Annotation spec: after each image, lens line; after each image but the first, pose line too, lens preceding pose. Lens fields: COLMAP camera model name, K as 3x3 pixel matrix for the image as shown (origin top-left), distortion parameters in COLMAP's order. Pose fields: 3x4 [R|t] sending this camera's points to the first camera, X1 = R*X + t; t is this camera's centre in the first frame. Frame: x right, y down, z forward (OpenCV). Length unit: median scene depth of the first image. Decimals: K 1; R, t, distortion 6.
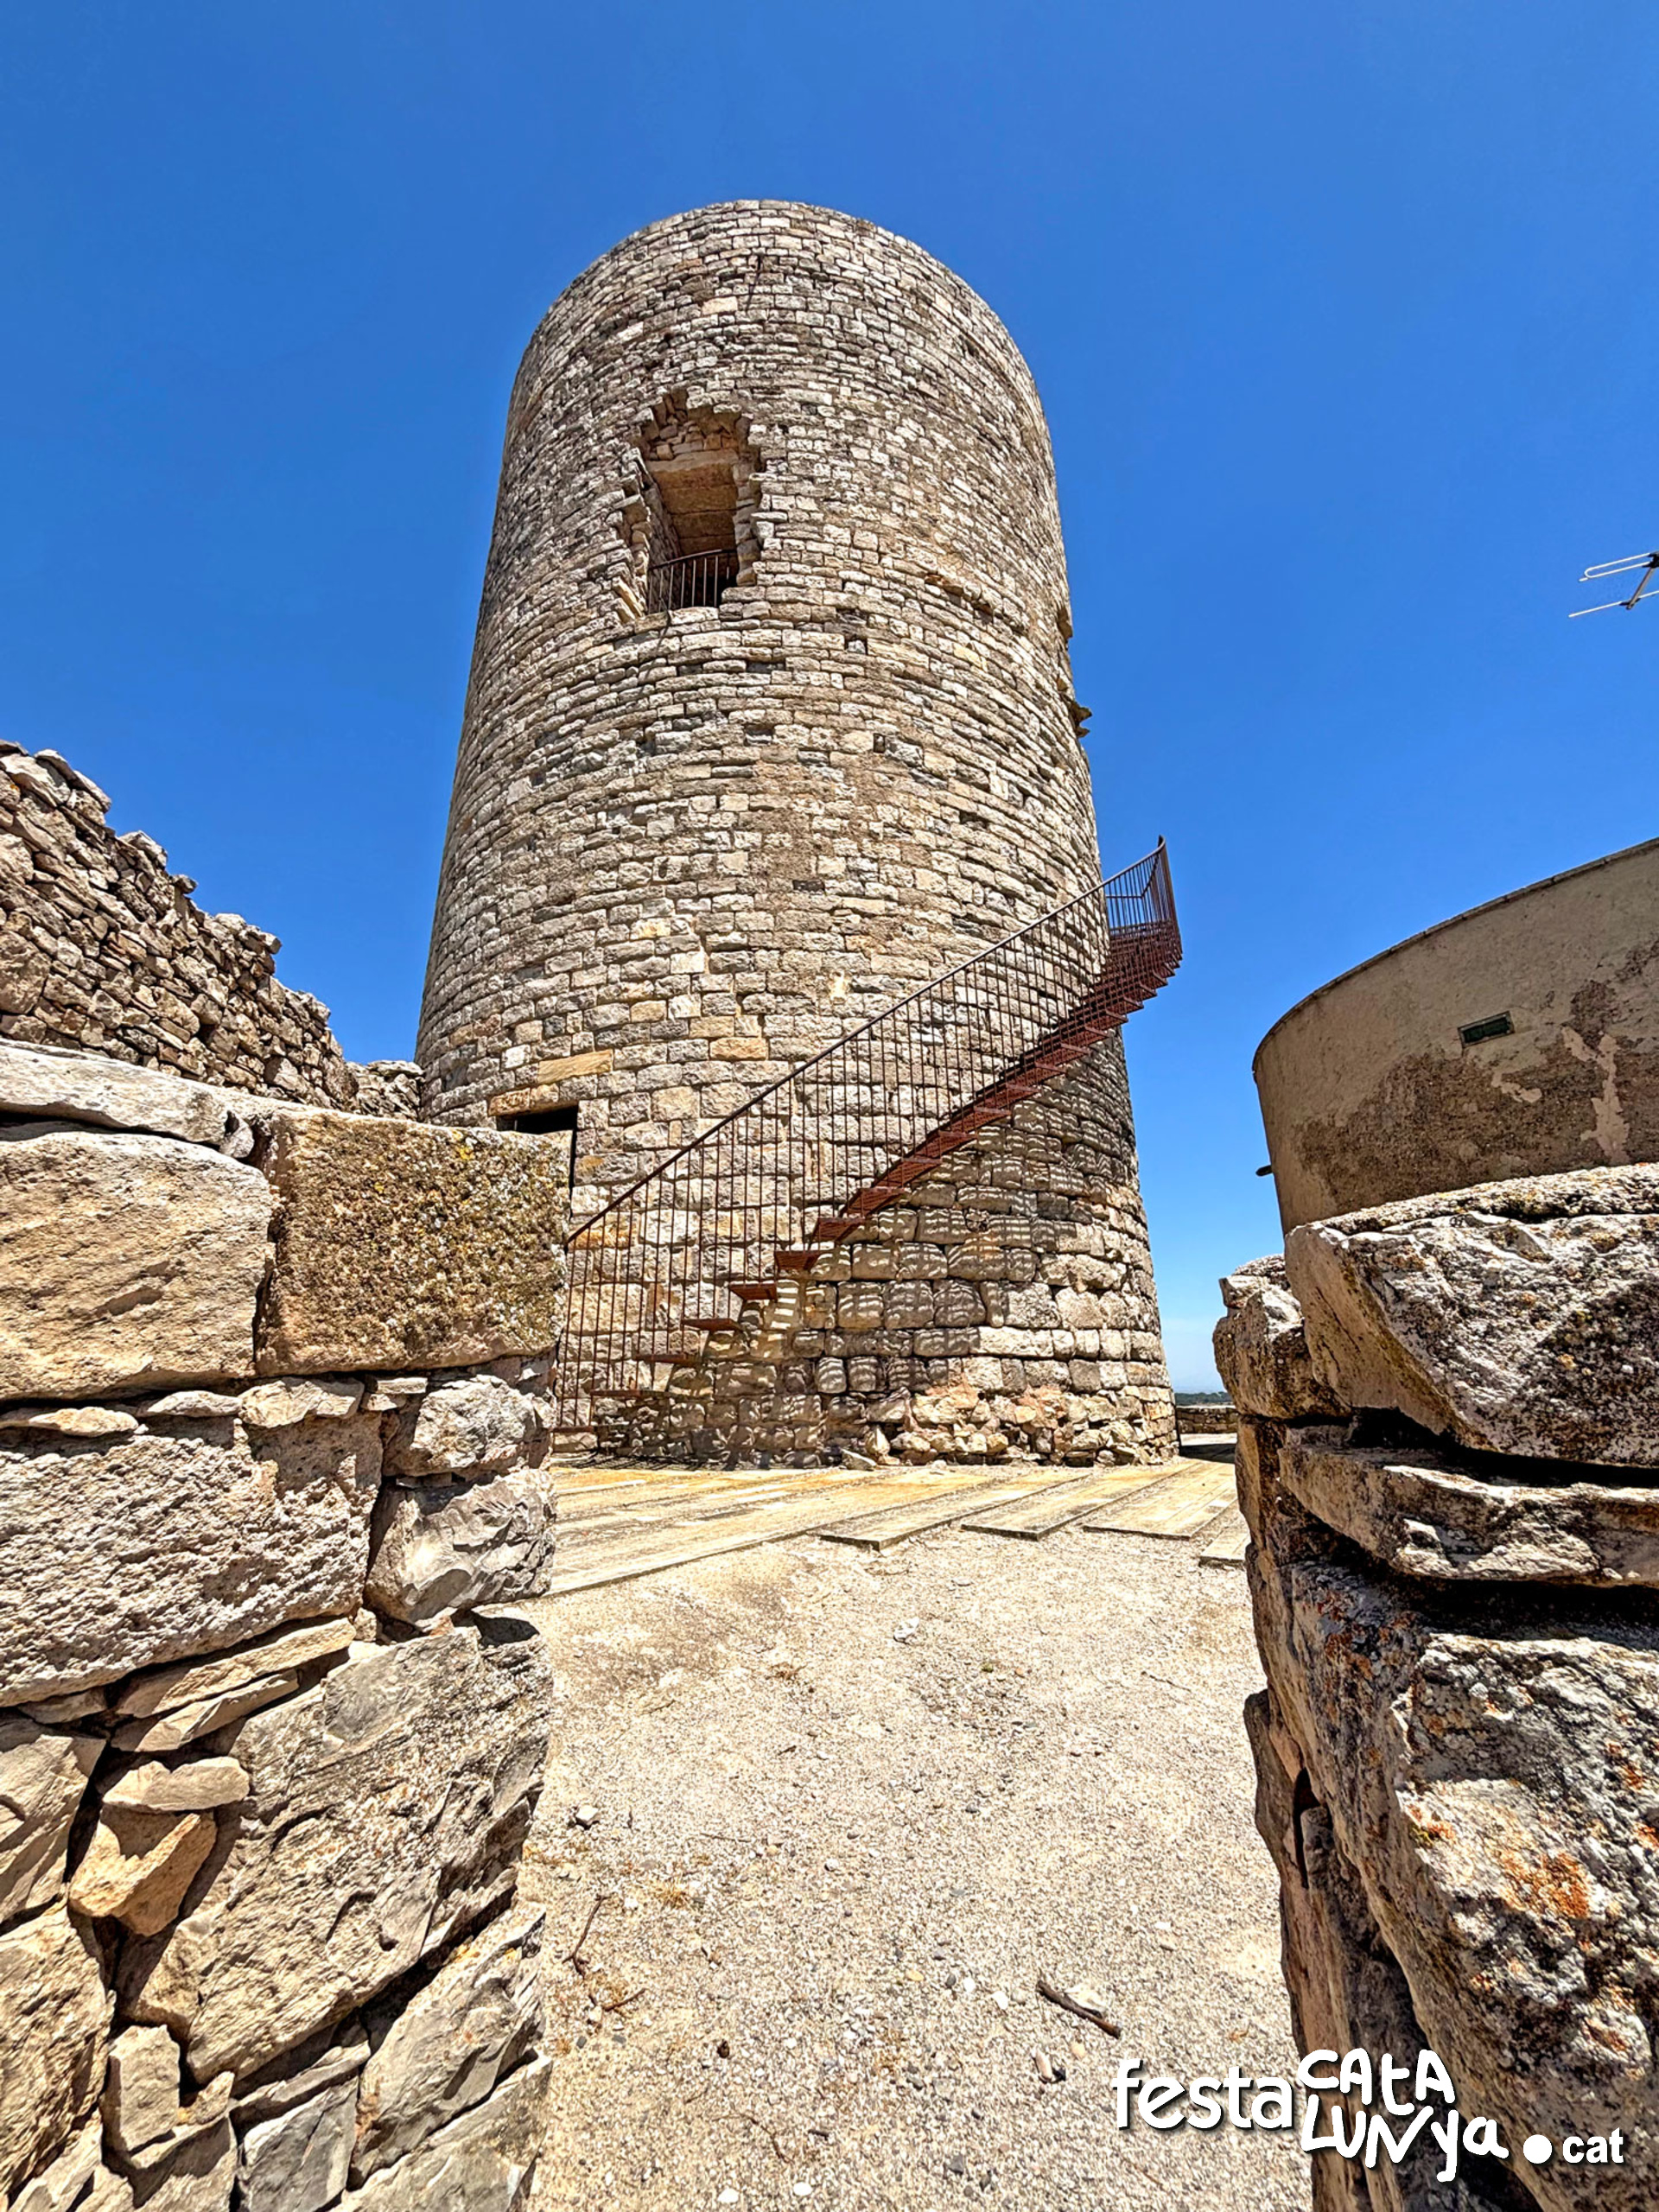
lens RADIAL K [[921.3, 0, 832.8], [0, 921.3, 1116.8], [0, 0, 1]] dist [-0.029844, 0.005160]
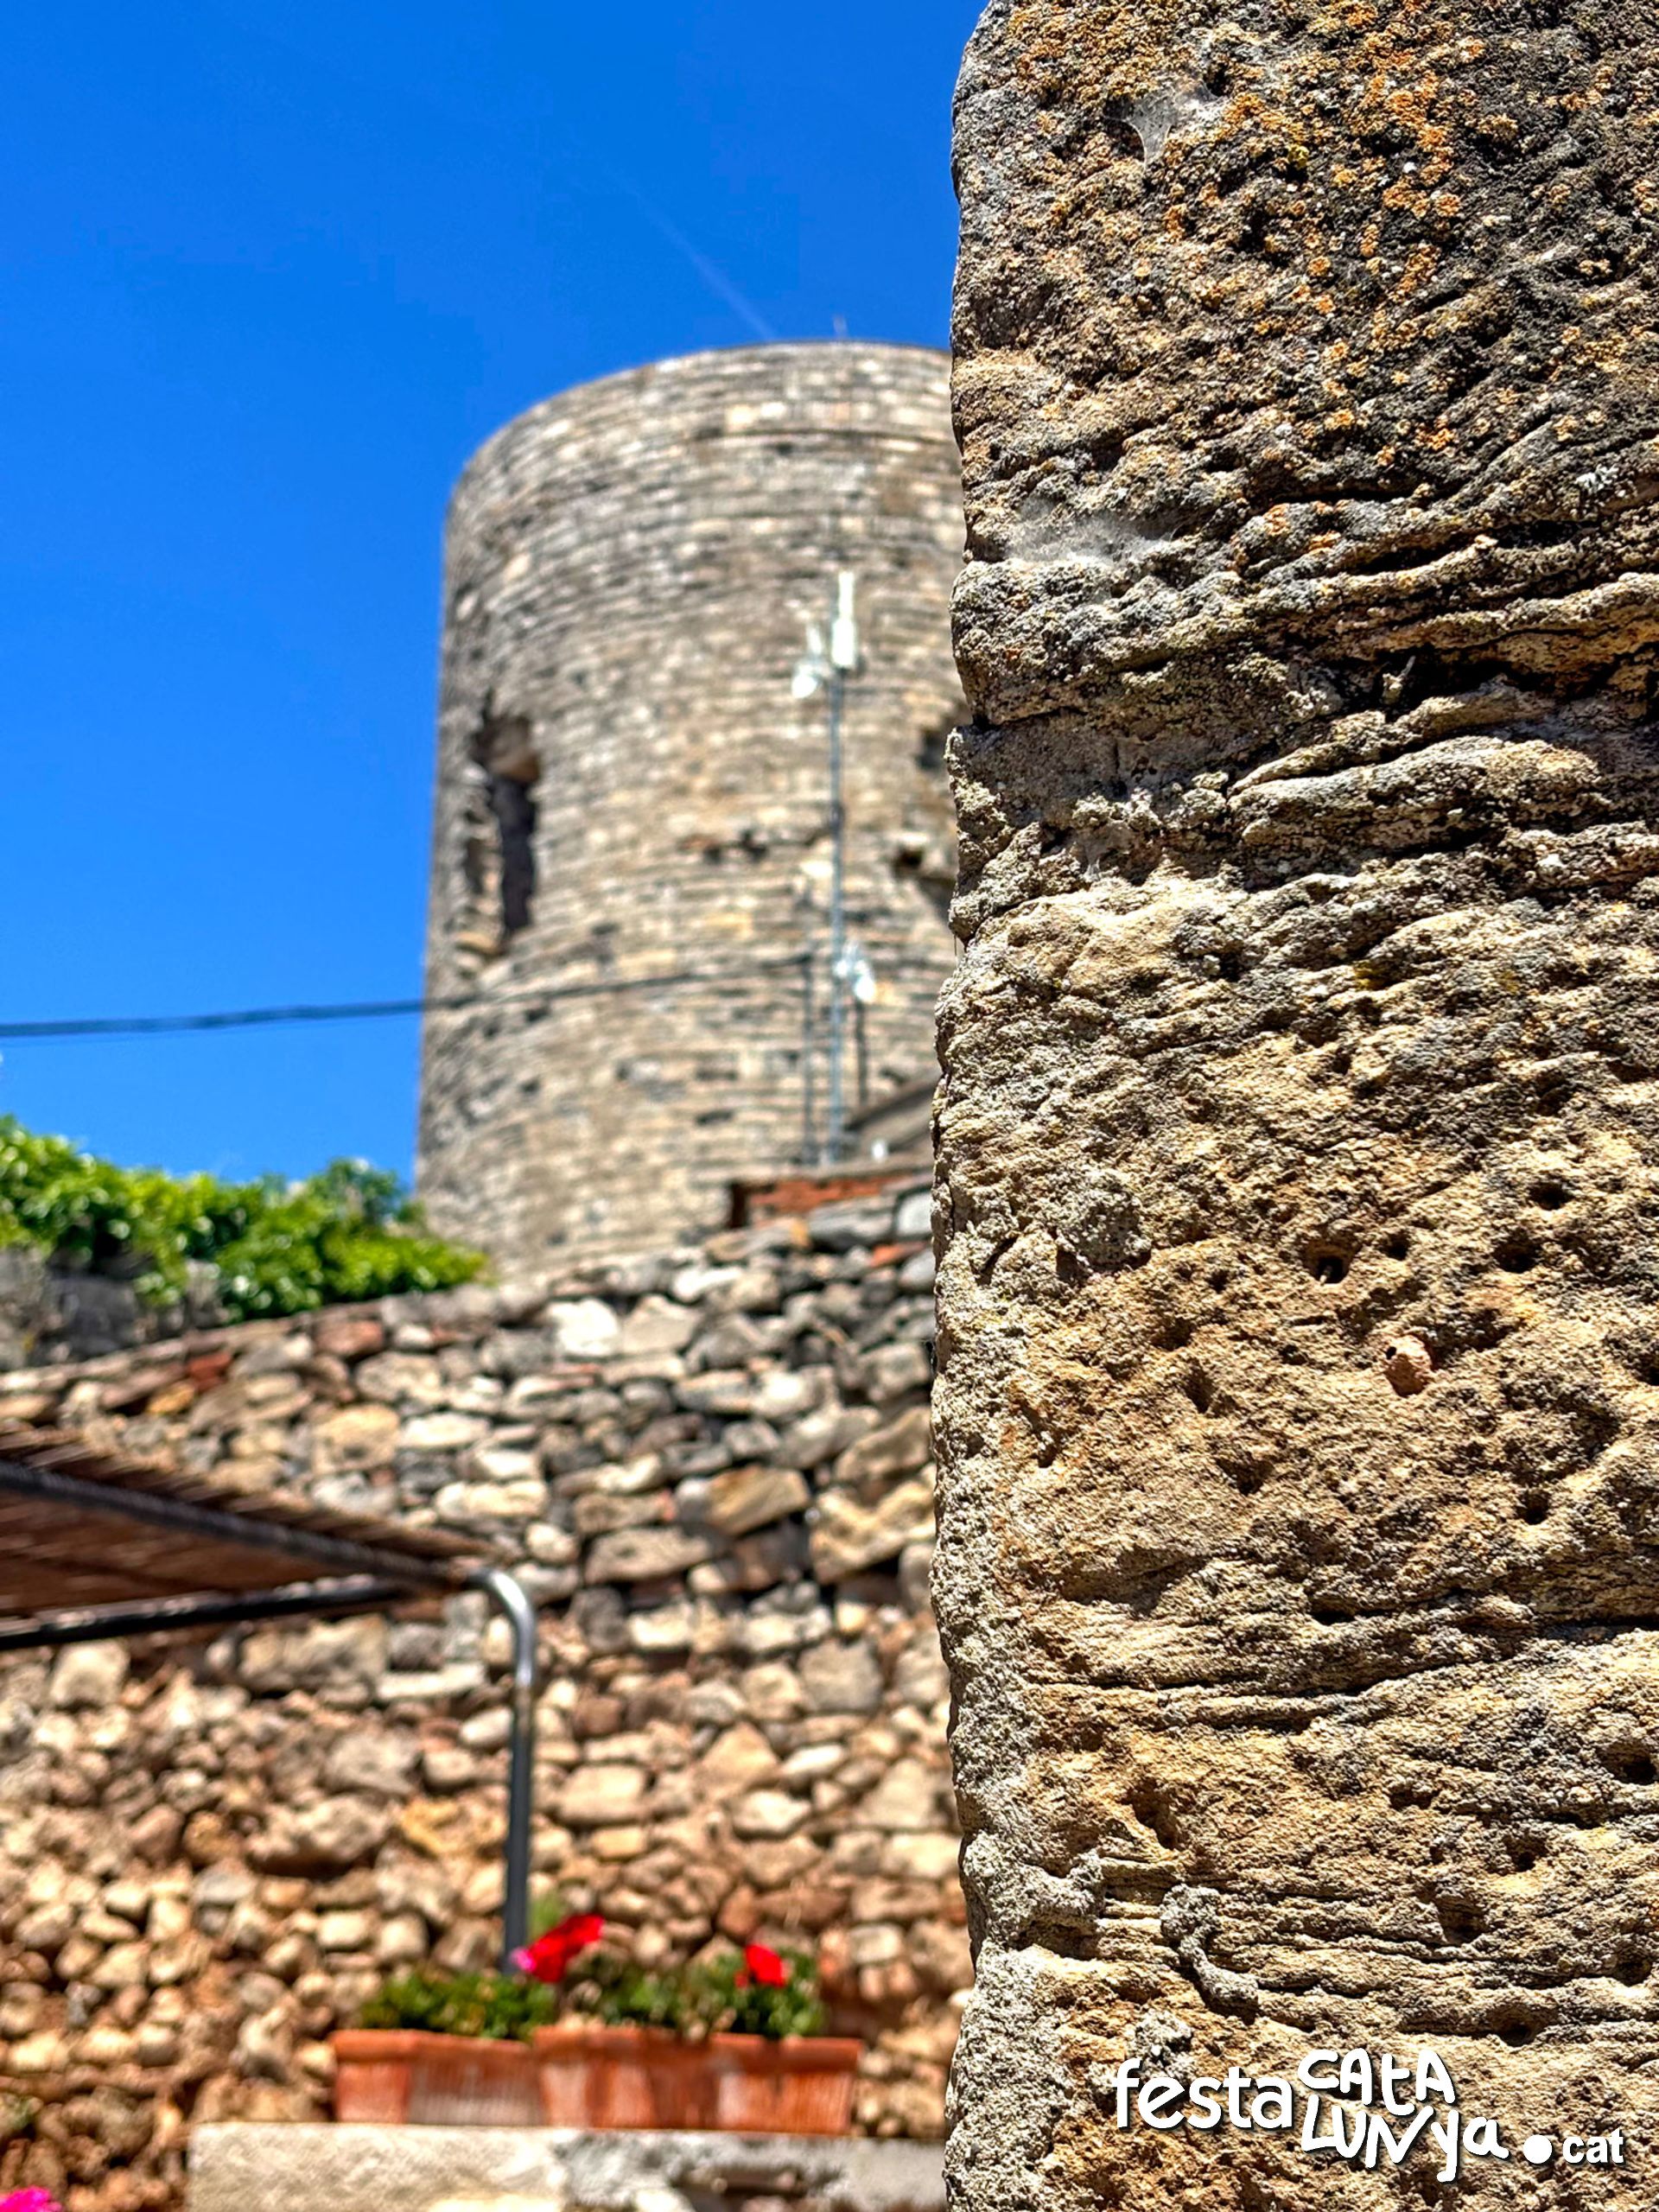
lens RADIAL K [[3313.1, 0, 829.5], [0, 3313.1, 1106.0], [0, 0, 1]] dist [0.343230, -2.106756]
pose [[0.735839, -0.199672, -0.647049, 2.573375], [0.184370, 0.978514, -0.092289, 0.018793], [0.651574, -0.051387, 0.756843, -1.639862]]
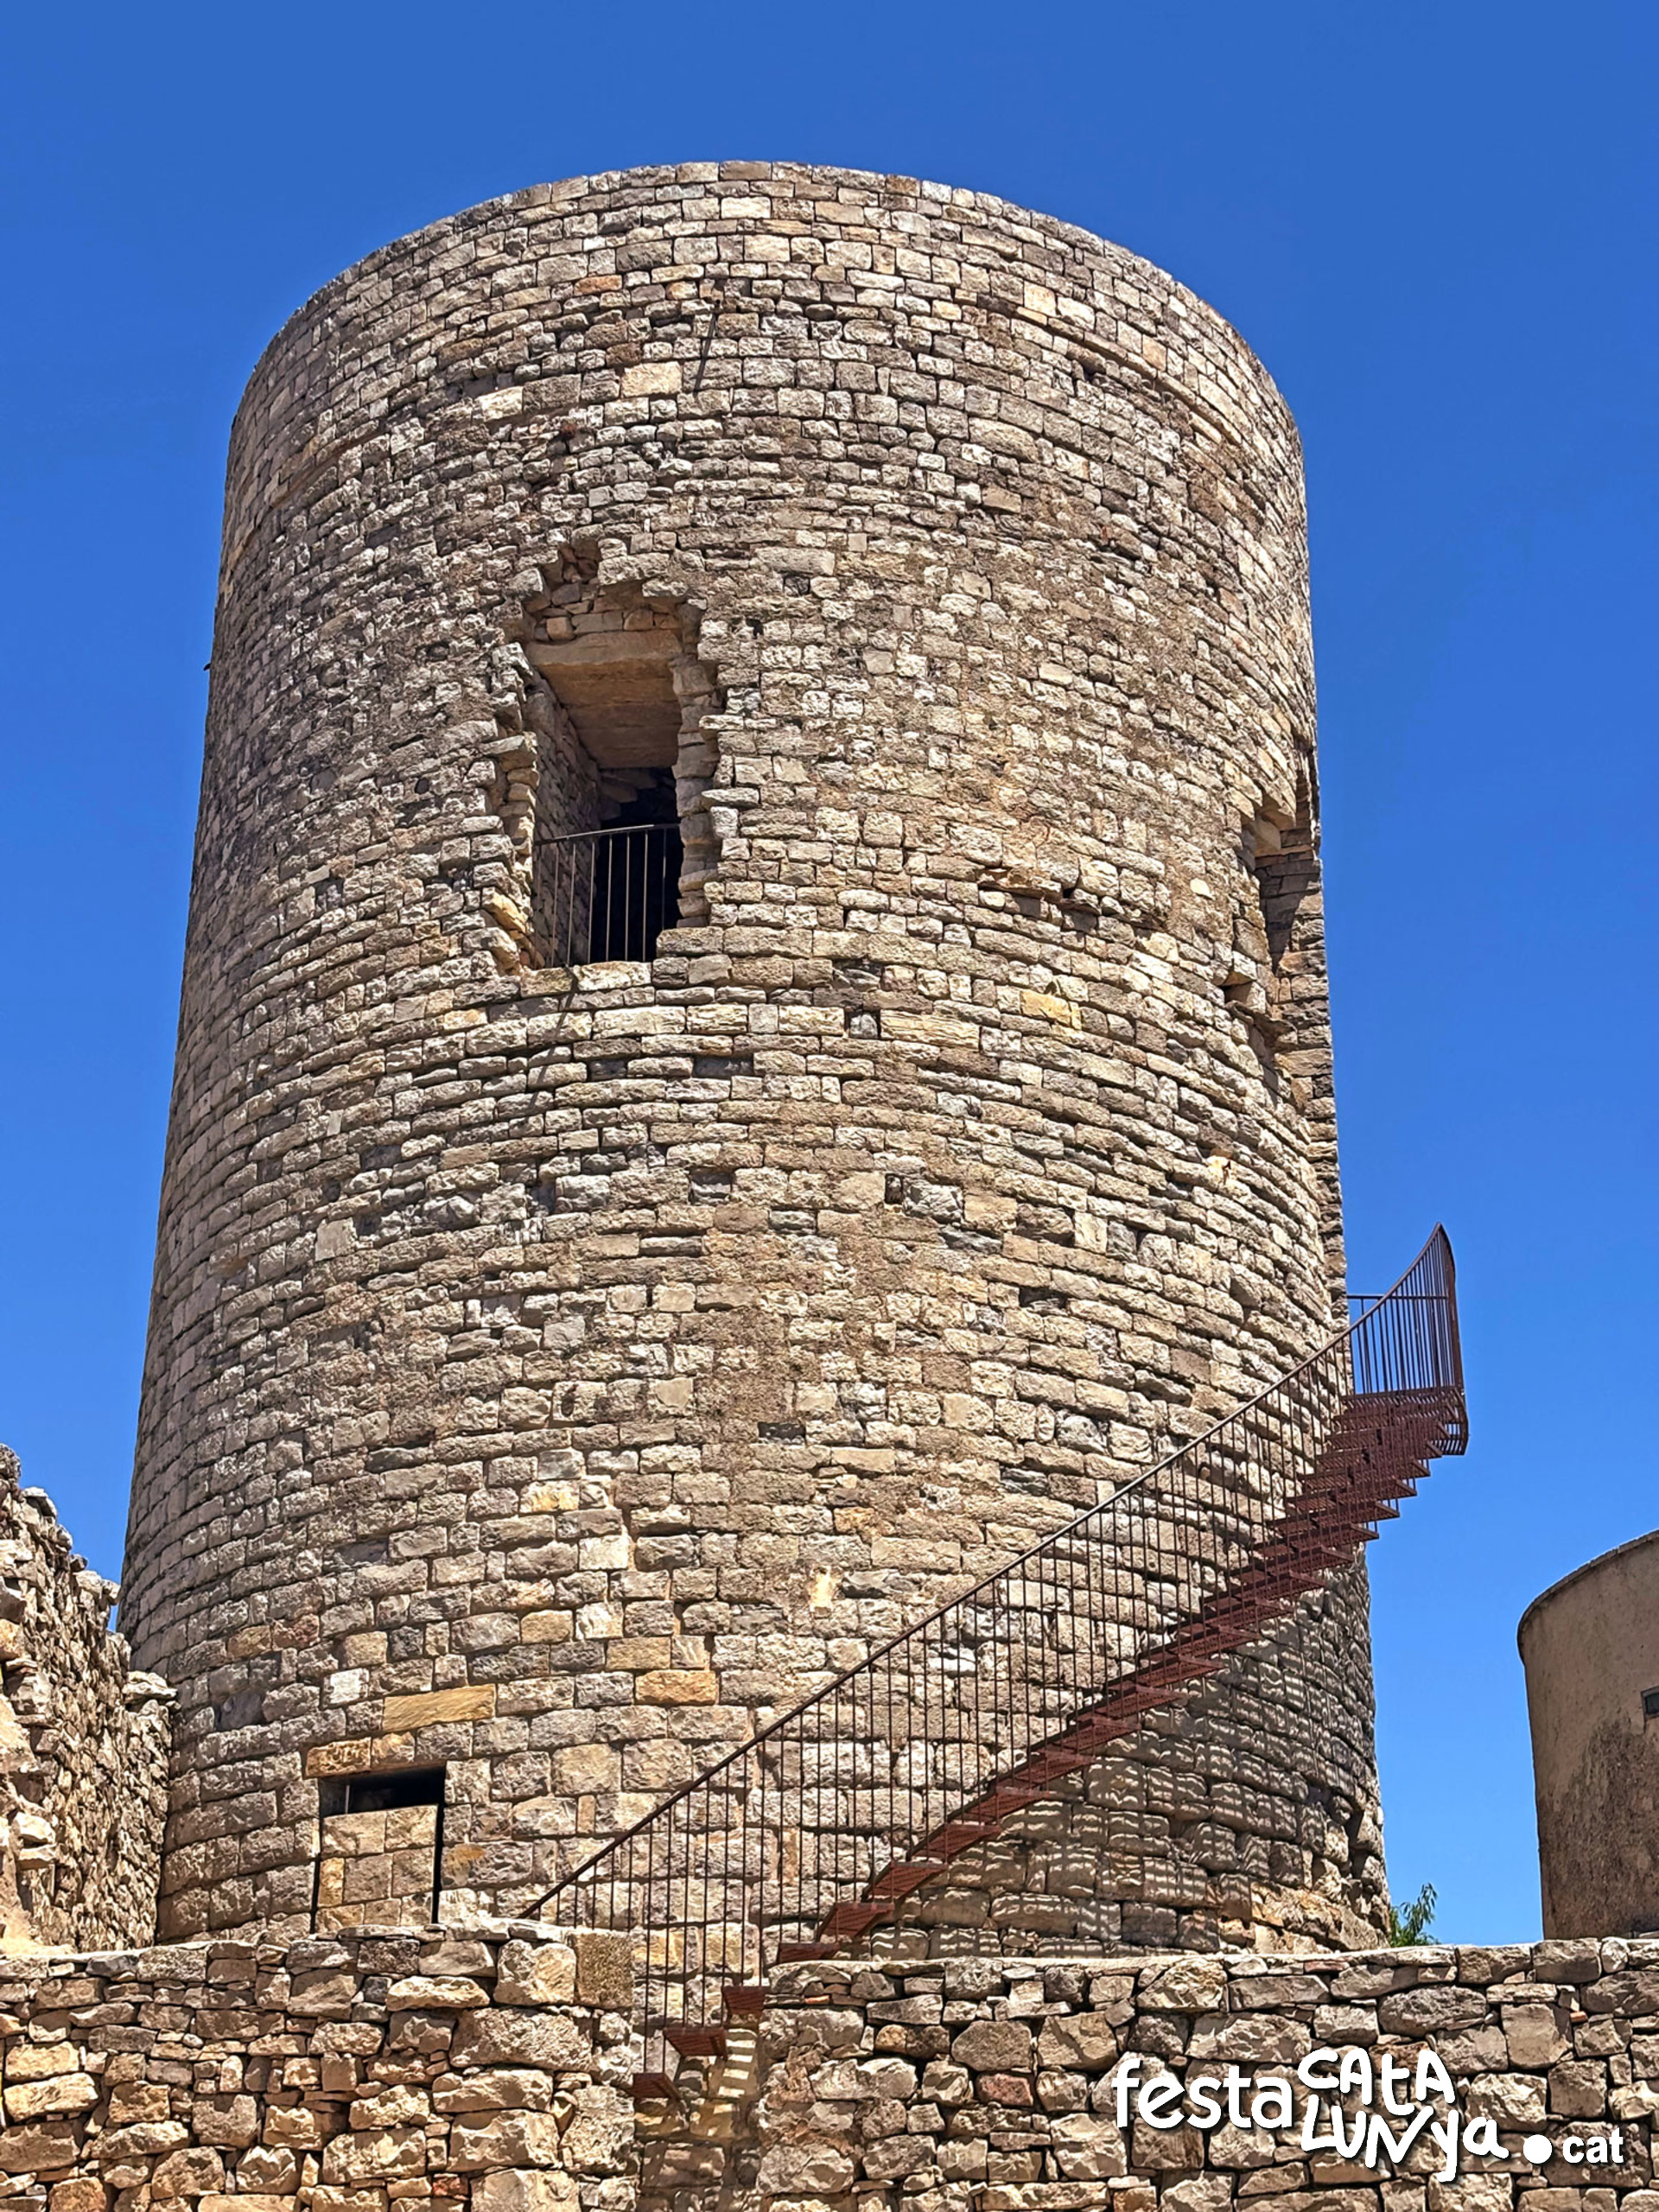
lens RADIAL K [[3313.1, 0, 829.5], [0, 3313.1, 1106.0], [0, 0, 1]] dist [0.343230, -2.106756]
pose [[0.998598, -0.003016, -0.052844, 0.127026], [-0.003112, 0.993304, -0.115490, -0.187013], [0.052839, 0.115493, 0.991902, -1.335615]]
